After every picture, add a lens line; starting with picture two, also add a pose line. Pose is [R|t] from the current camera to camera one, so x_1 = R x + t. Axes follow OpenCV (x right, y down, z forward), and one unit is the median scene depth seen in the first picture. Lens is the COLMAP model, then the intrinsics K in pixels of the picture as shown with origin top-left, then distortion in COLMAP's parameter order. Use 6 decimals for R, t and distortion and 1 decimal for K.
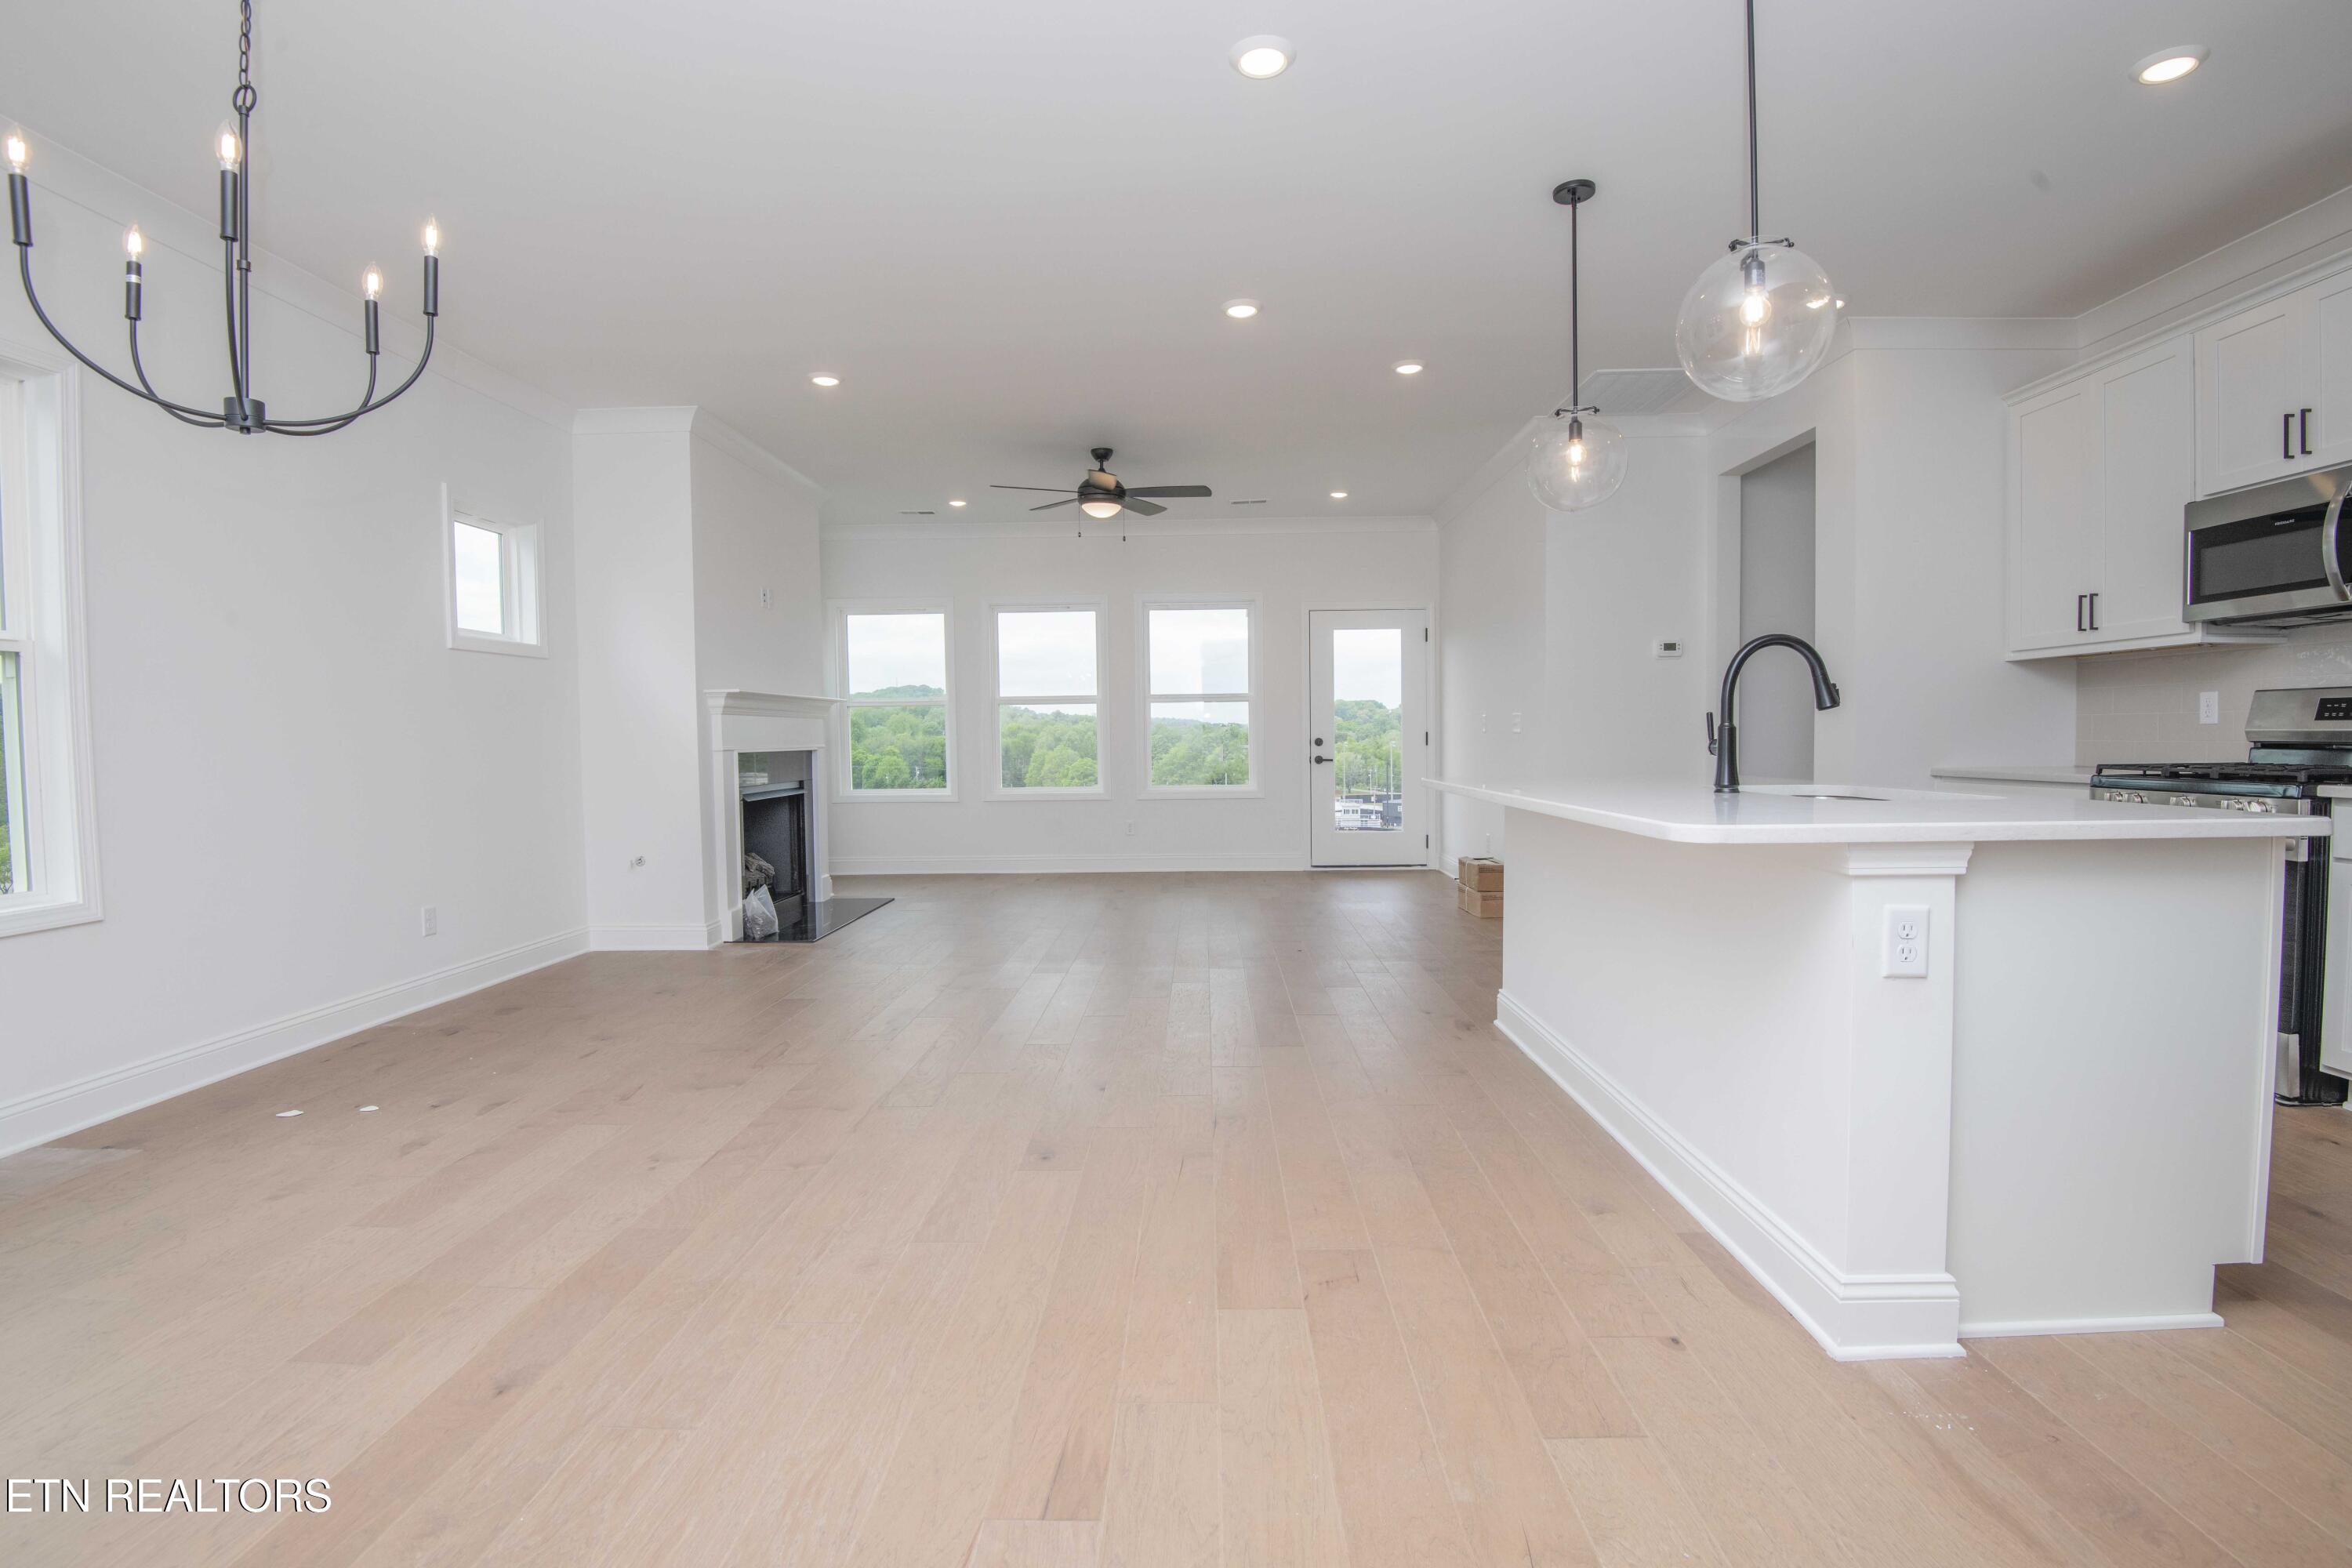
lens RADIAL K [[1085.7, 0, 1184.4], [0, 1085.7, 780.9], [0, 0, 1]] dist [-0.007256, -0.023604]
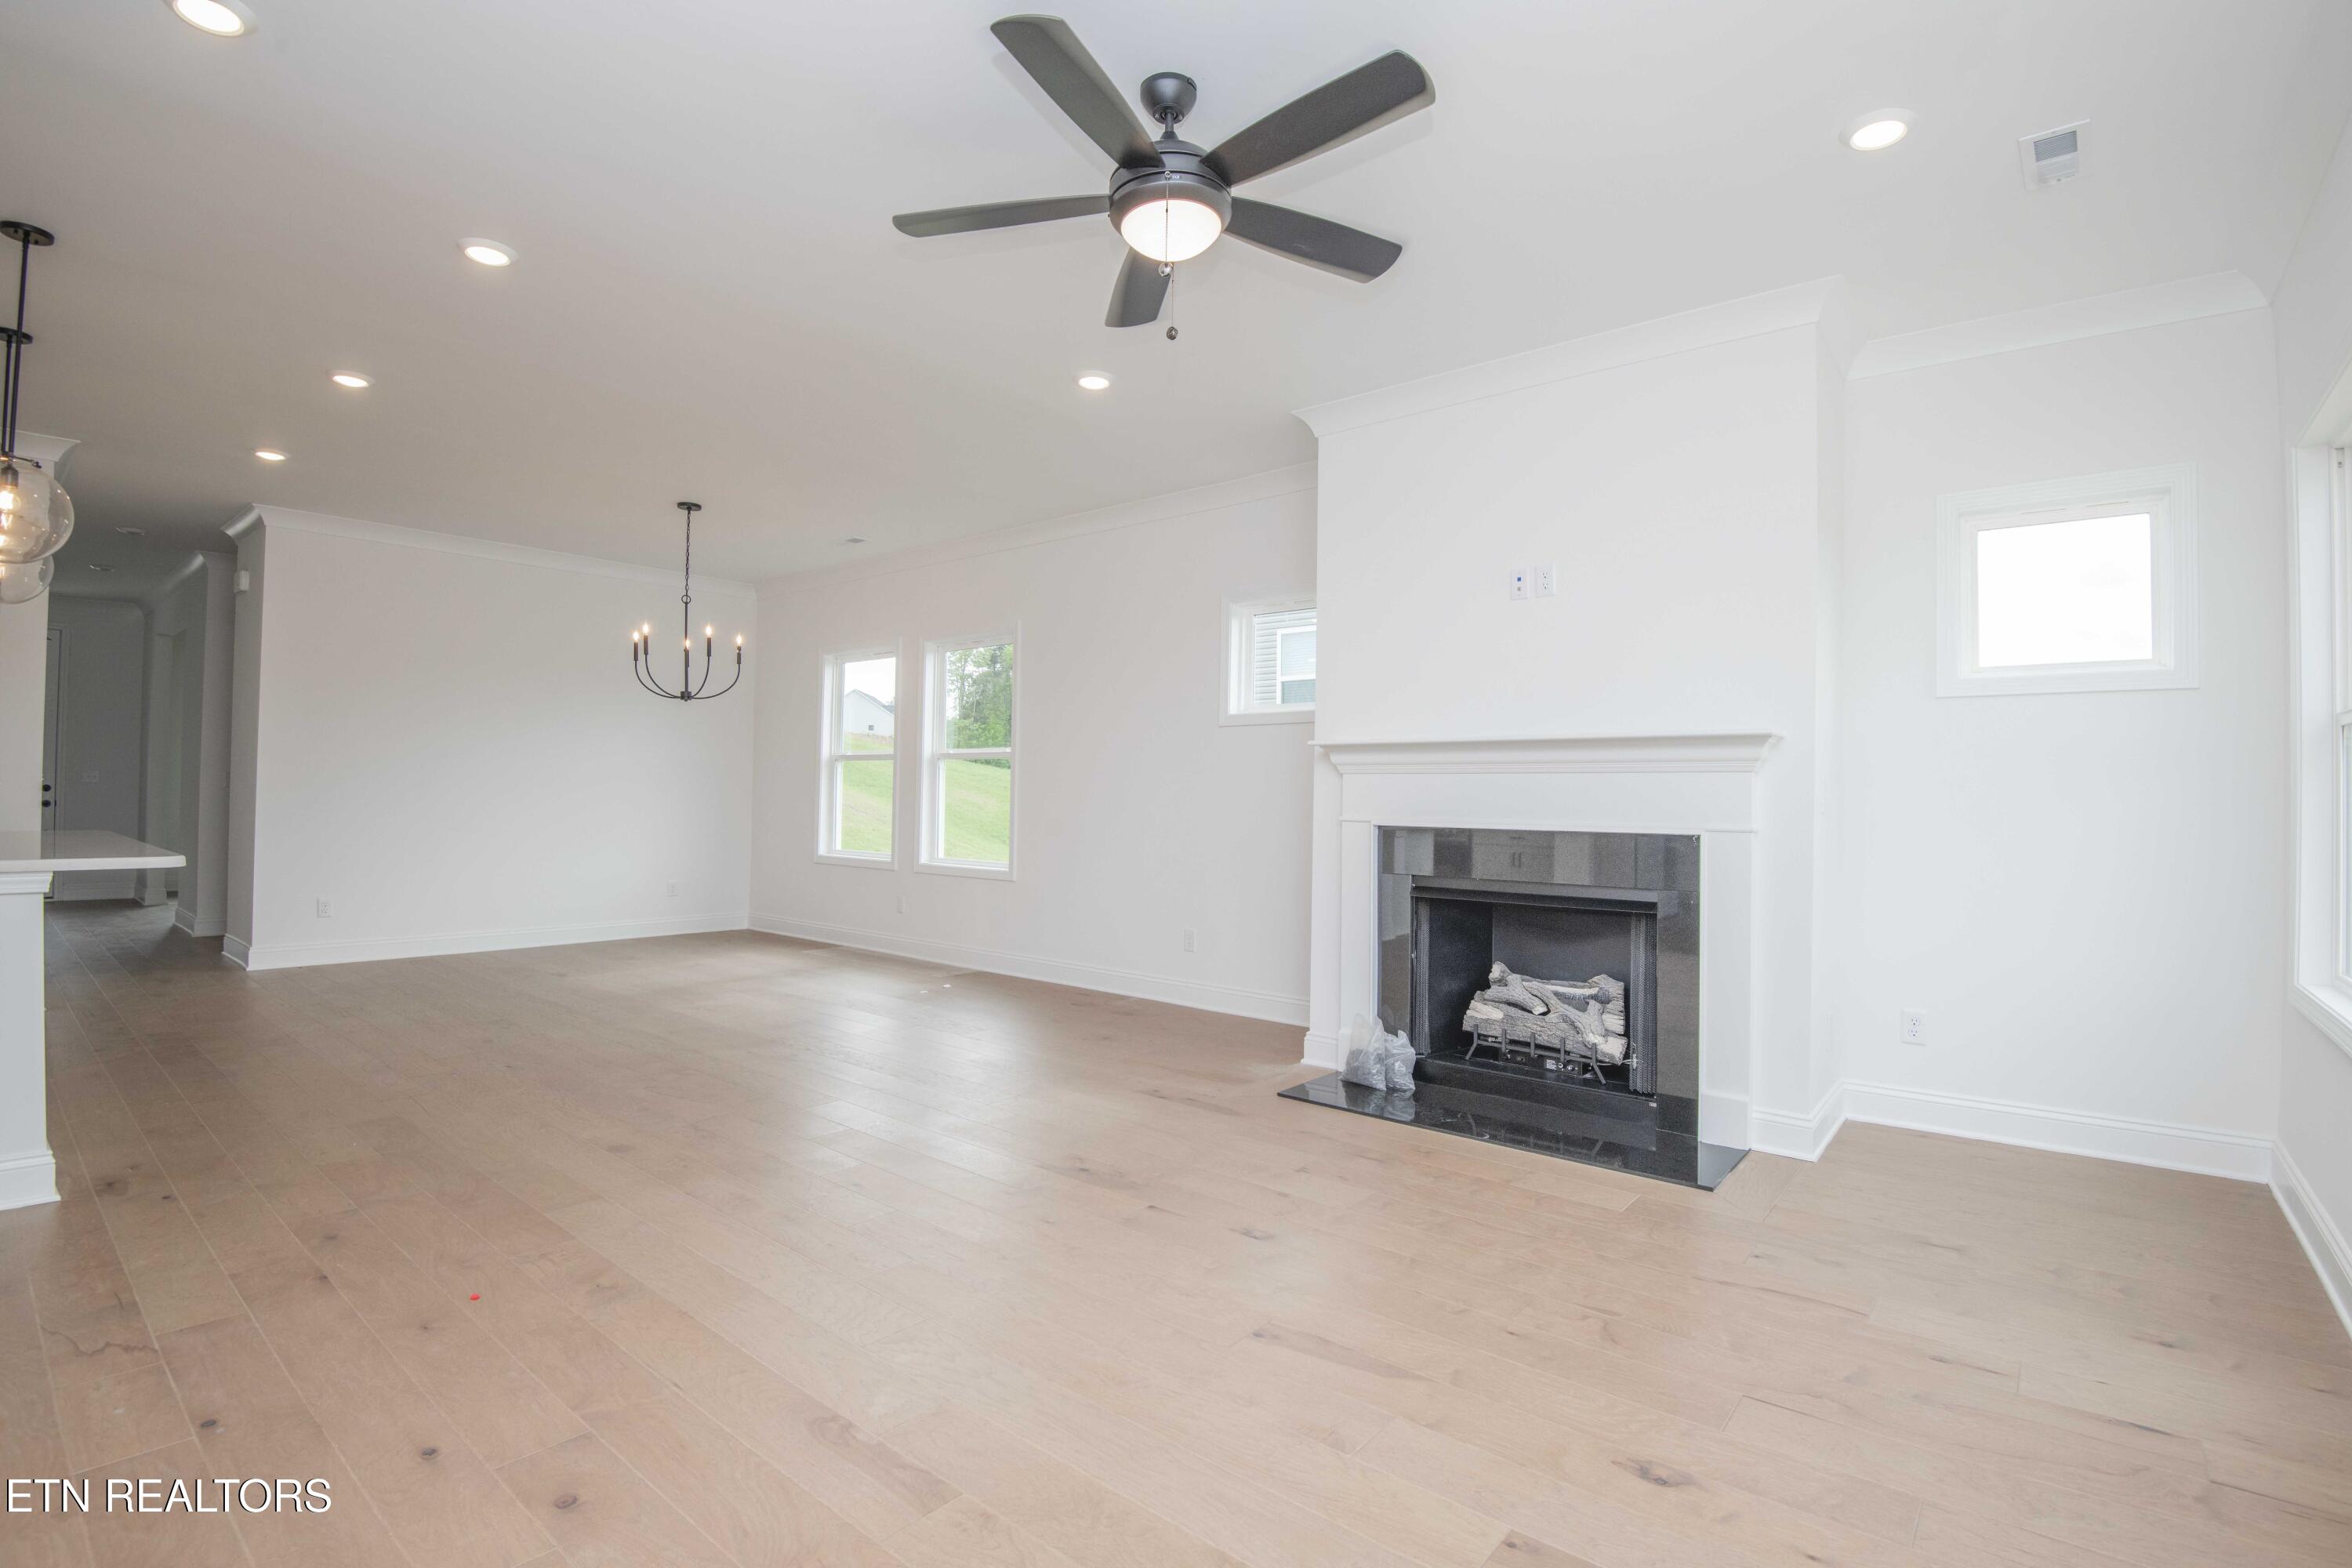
lens RADIAL K [[1085.7, 0, 1184.4], [0, 1085.7, 780.9], [0, 0, 1]] dist [-0.007256, -0.023604]
pose [[-0.620442, -0.006306, -0.784227, 0.229107], [-0.038221, 0.999023, 0.022206, -0.063122], [0.783321, 0.043751, -0.620076, 1.269271]]
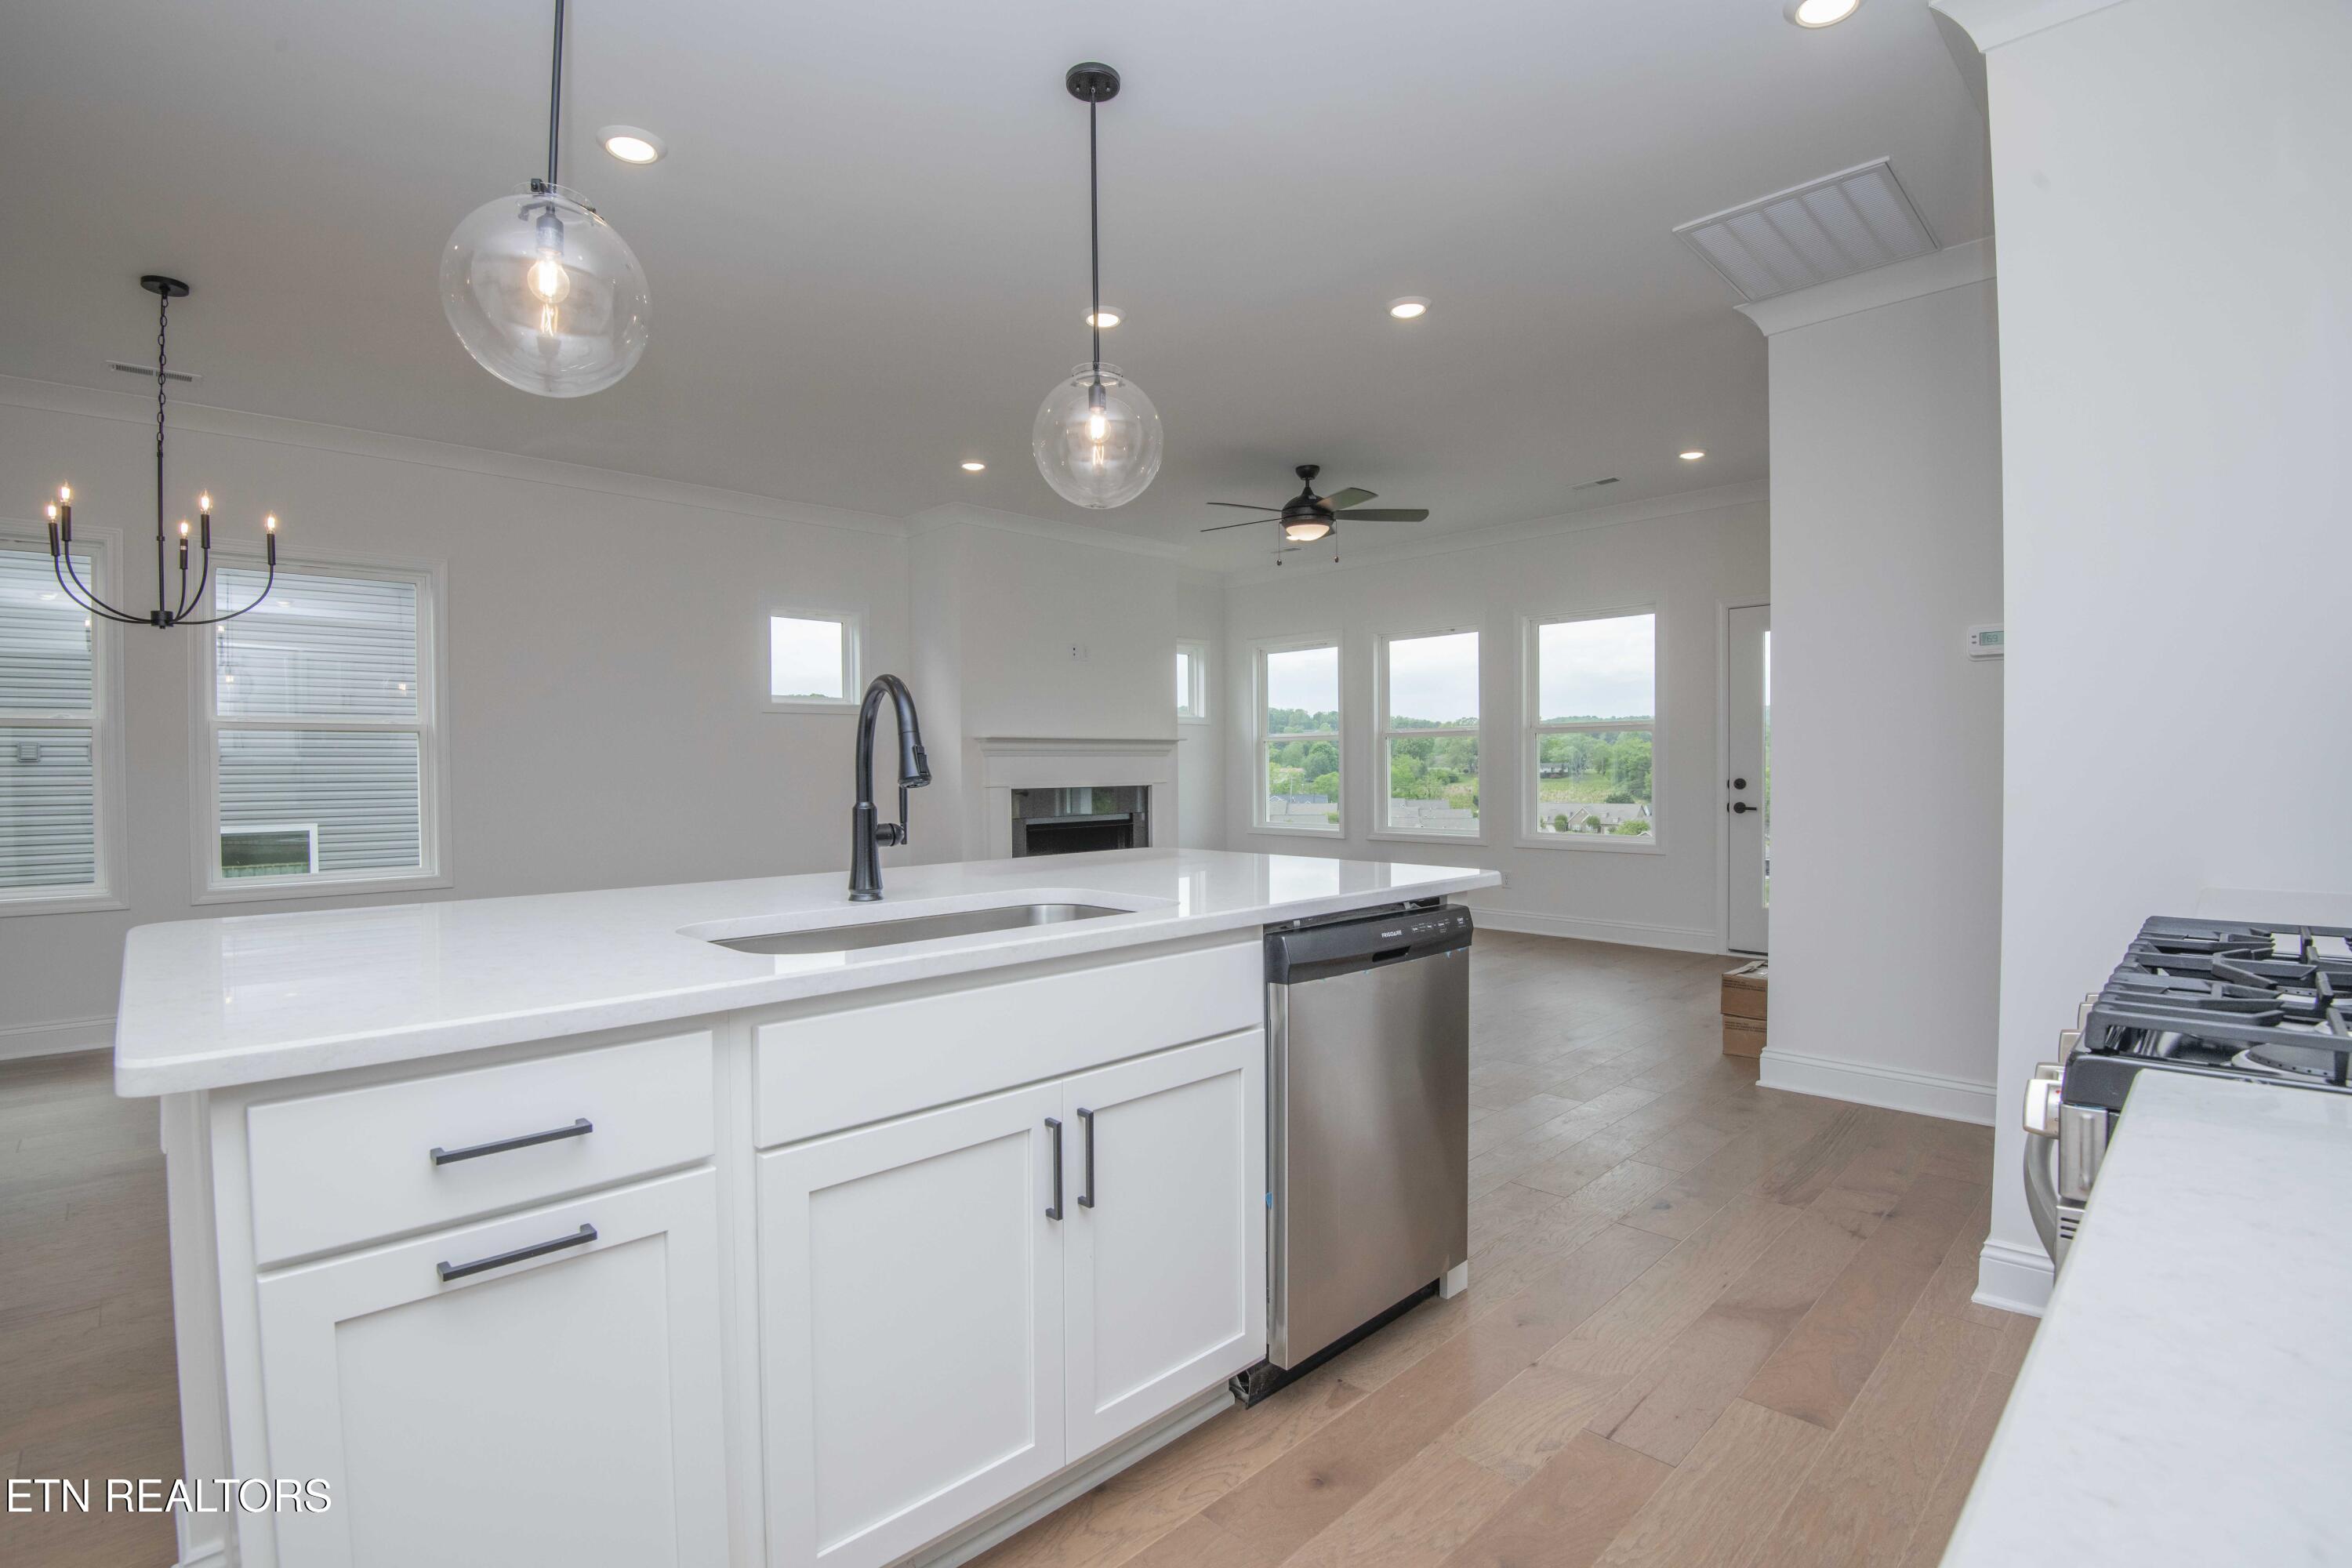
lens RADIAL K [[1085.7, 0, 1184.4], [0, 1085.7, 780.9], [0, 0, 1]] dist [-0.007256, -0.023604]
pose [[0.718713, 0.015381, -0.695137, 0.497518], [-0.028238, 0.999576, -0.007079, -0.029610], [0.694733, 0.024717, 0.718843, 0.273454]]
